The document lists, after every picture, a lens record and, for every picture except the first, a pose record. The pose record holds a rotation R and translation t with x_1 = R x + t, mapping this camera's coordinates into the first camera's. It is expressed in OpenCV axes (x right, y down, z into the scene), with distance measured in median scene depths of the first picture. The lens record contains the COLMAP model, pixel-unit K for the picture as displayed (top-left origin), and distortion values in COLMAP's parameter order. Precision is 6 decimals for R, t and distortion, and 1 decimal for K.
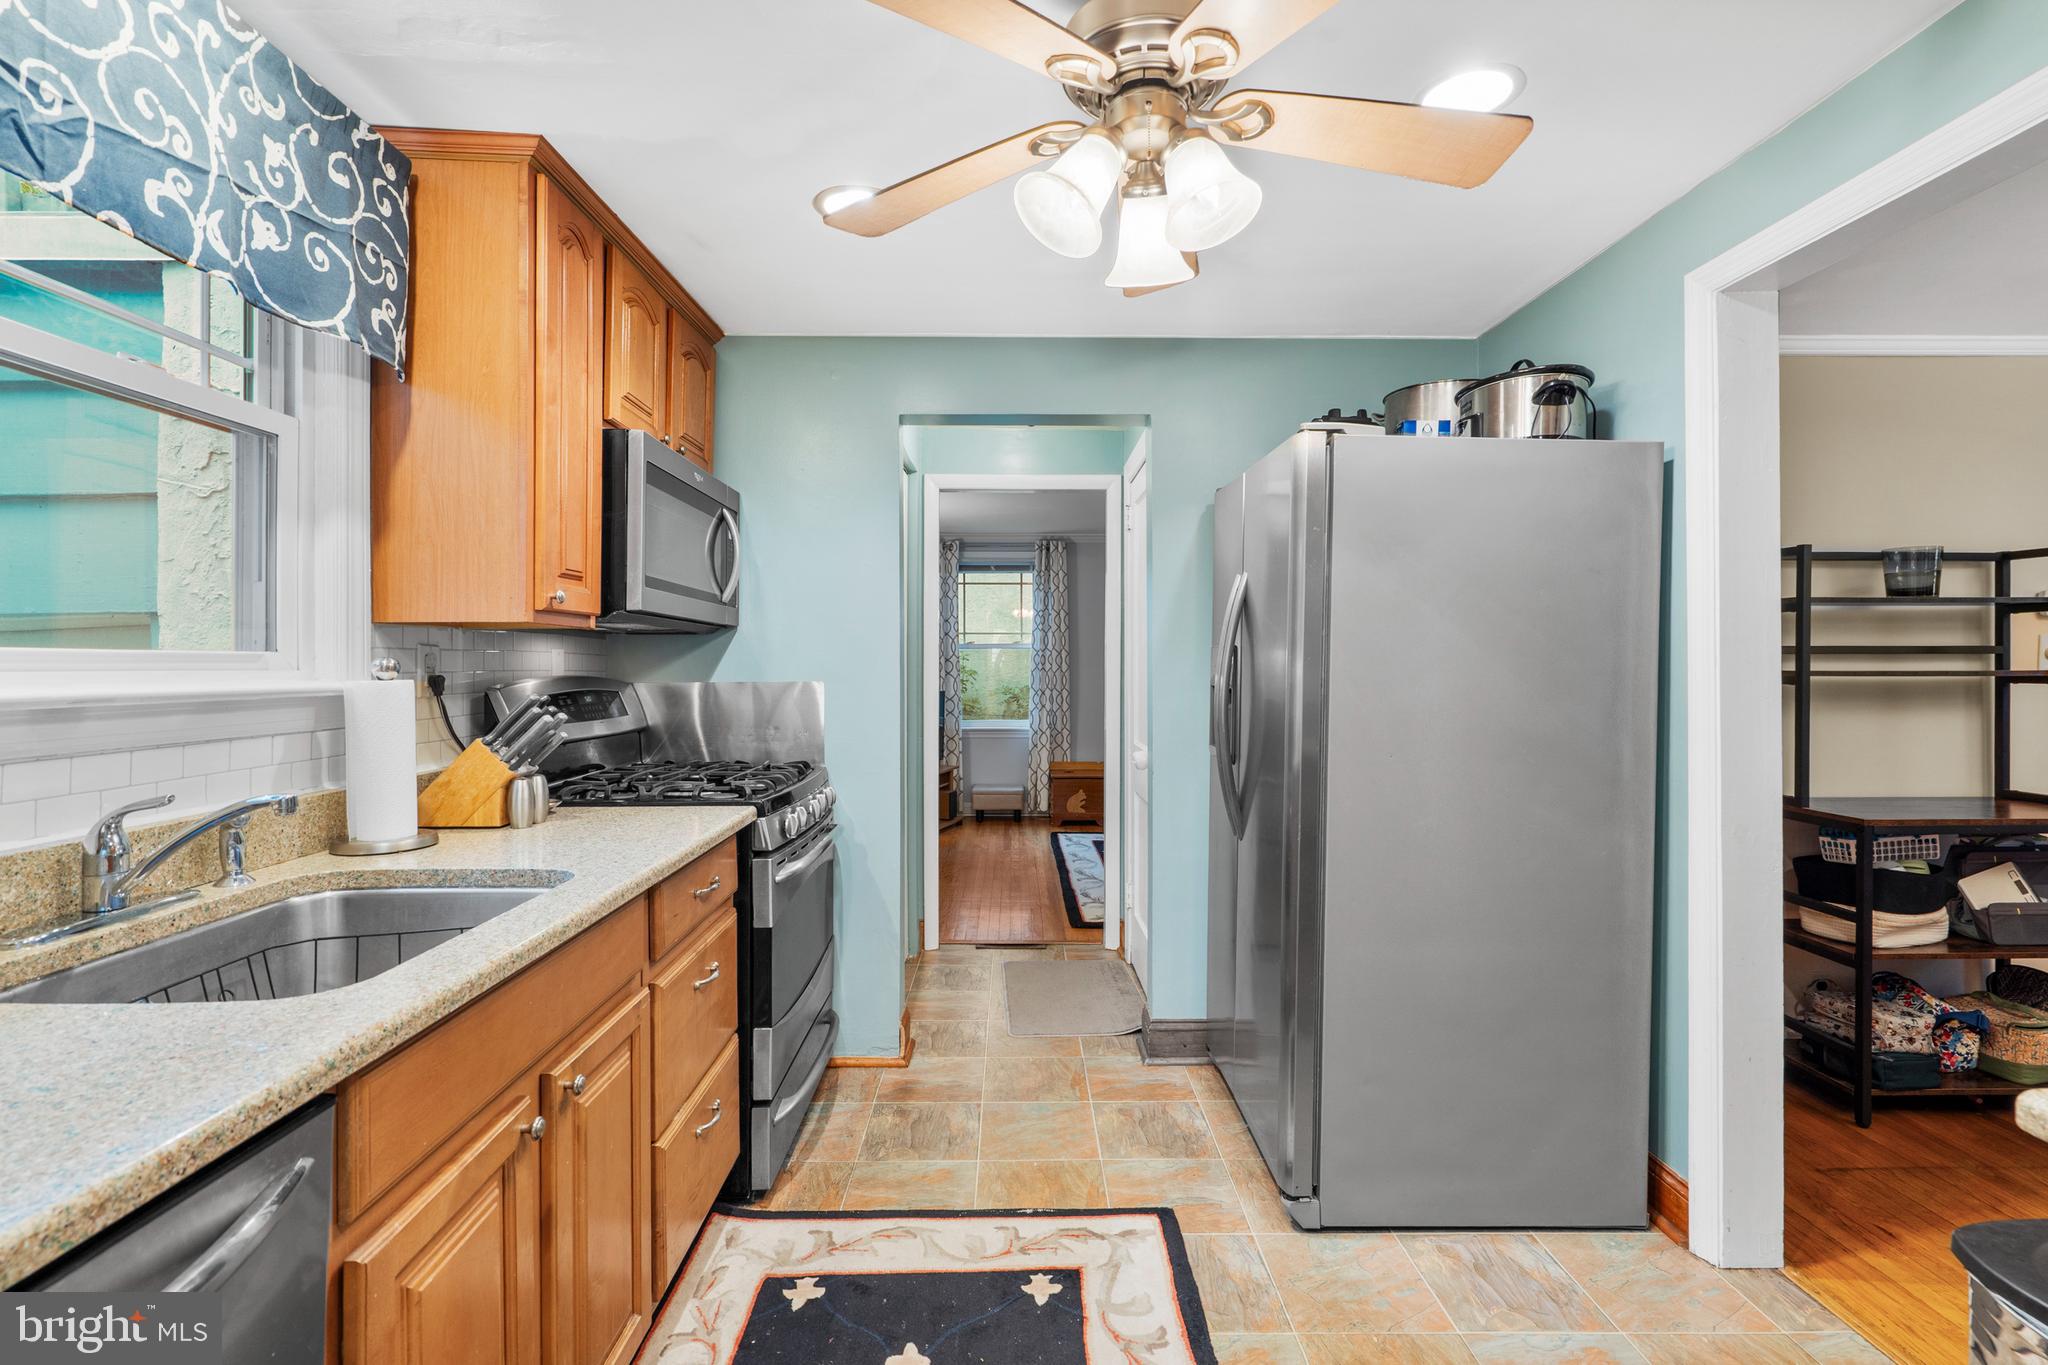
lens RADIAL K [[933.6, 0, 1022.9], [0, 933.6, 653.2], [0, 0, 1]] dist [-0.000558, -0.000038]
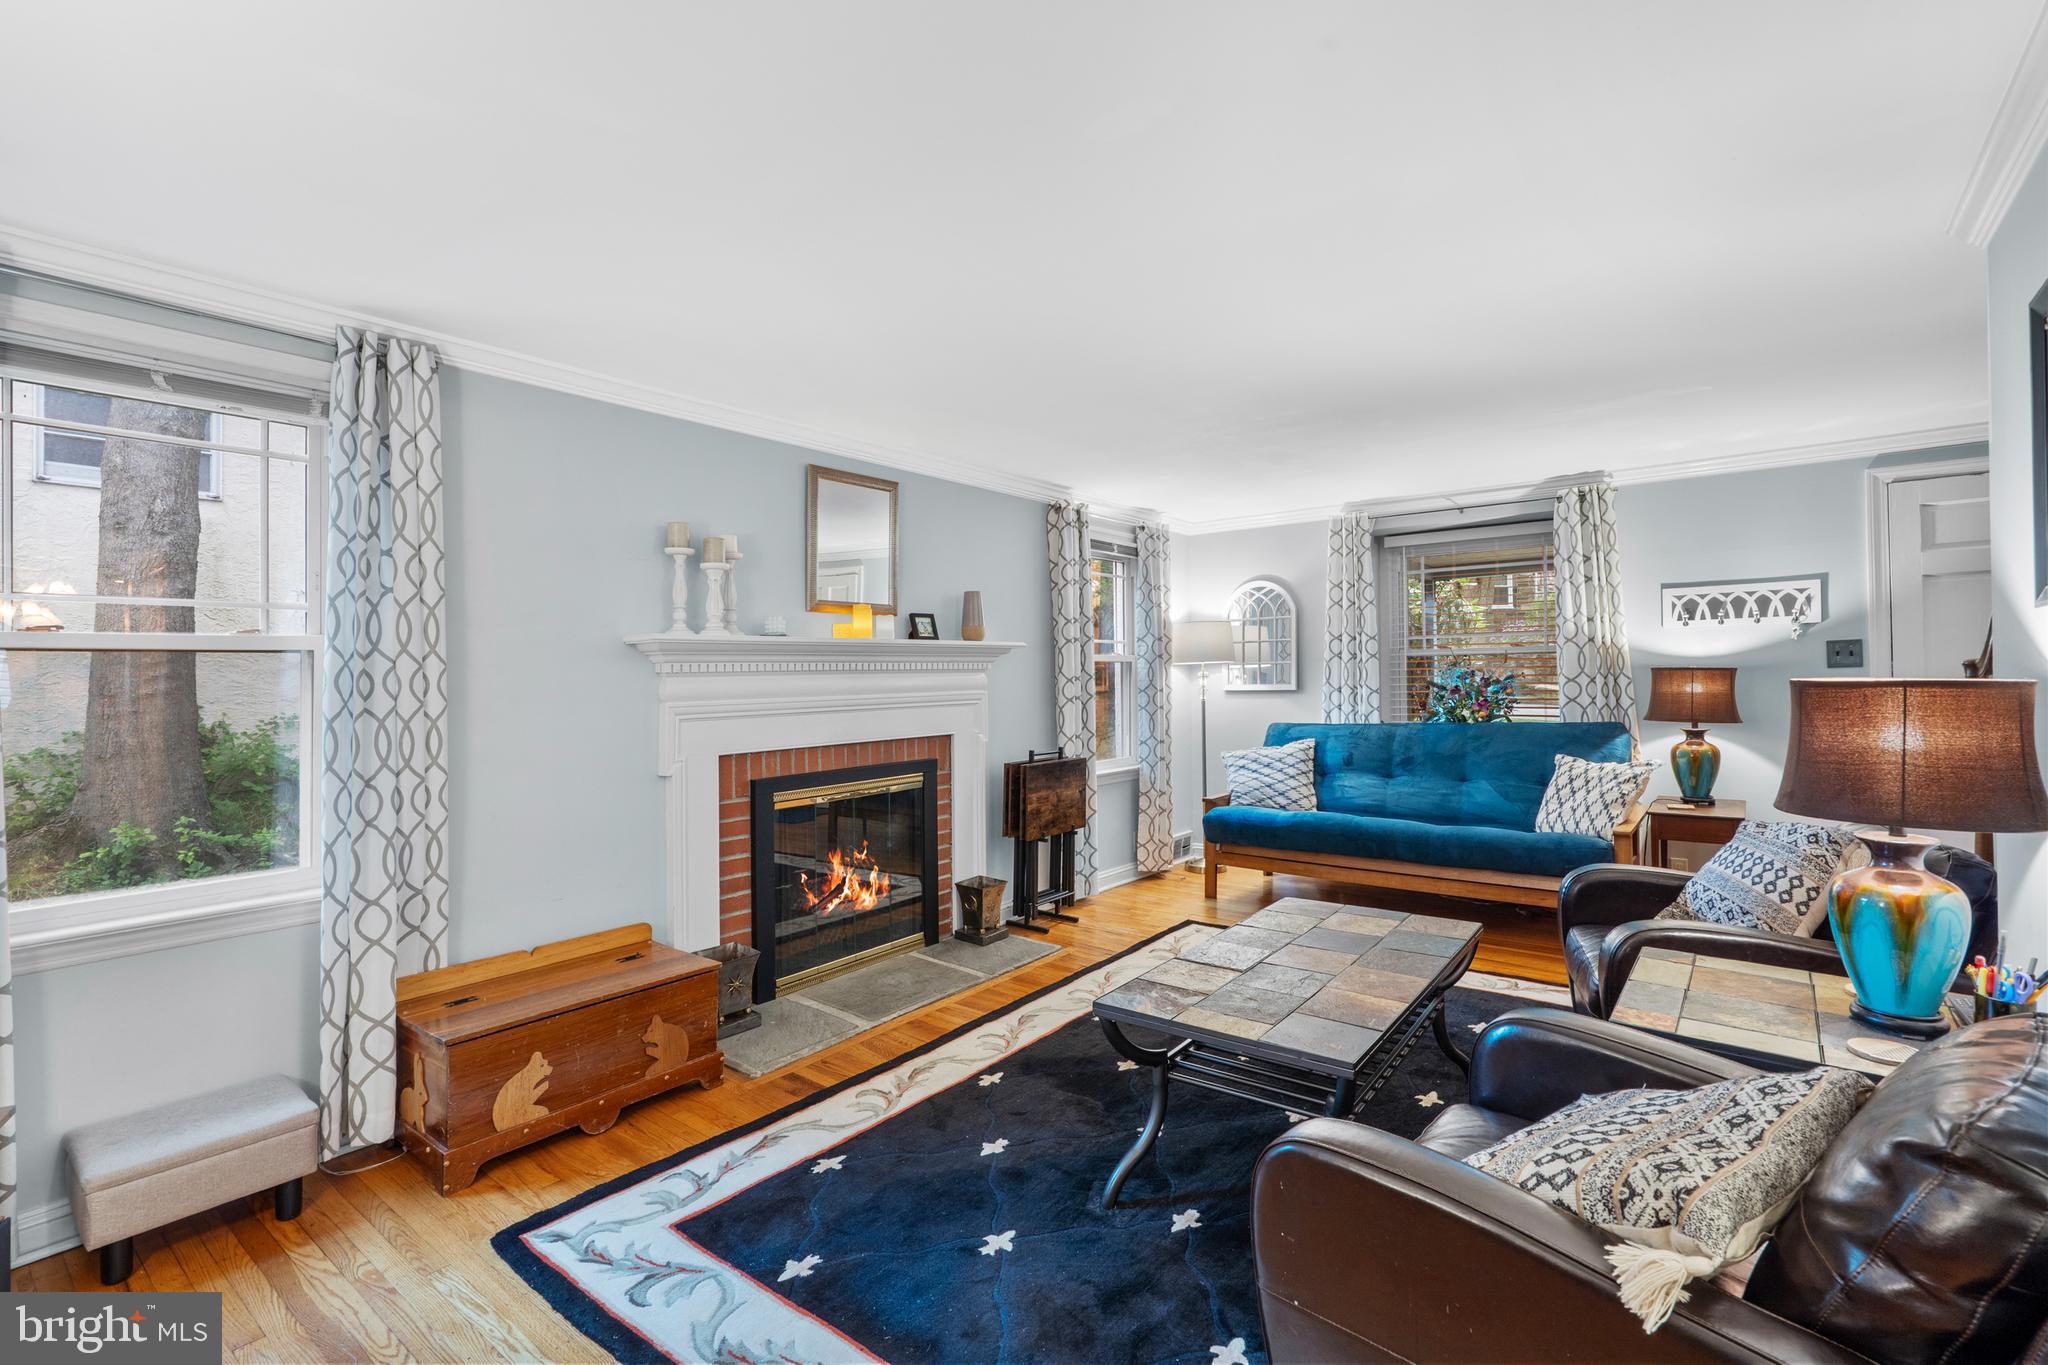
lens RADIAL K [[933.6, 0, 1022.9], [0, 933.6, 653.2], [0, 0, 1]] dist [-0.000558, -0.000038]
pose [[0.623766, 0.010206, 0.781545, -0.094194], [0.006329, 0.999816, -0.018108, 0.003260], [-0.781586, 0.016241, 0.623586, 0.603327]]
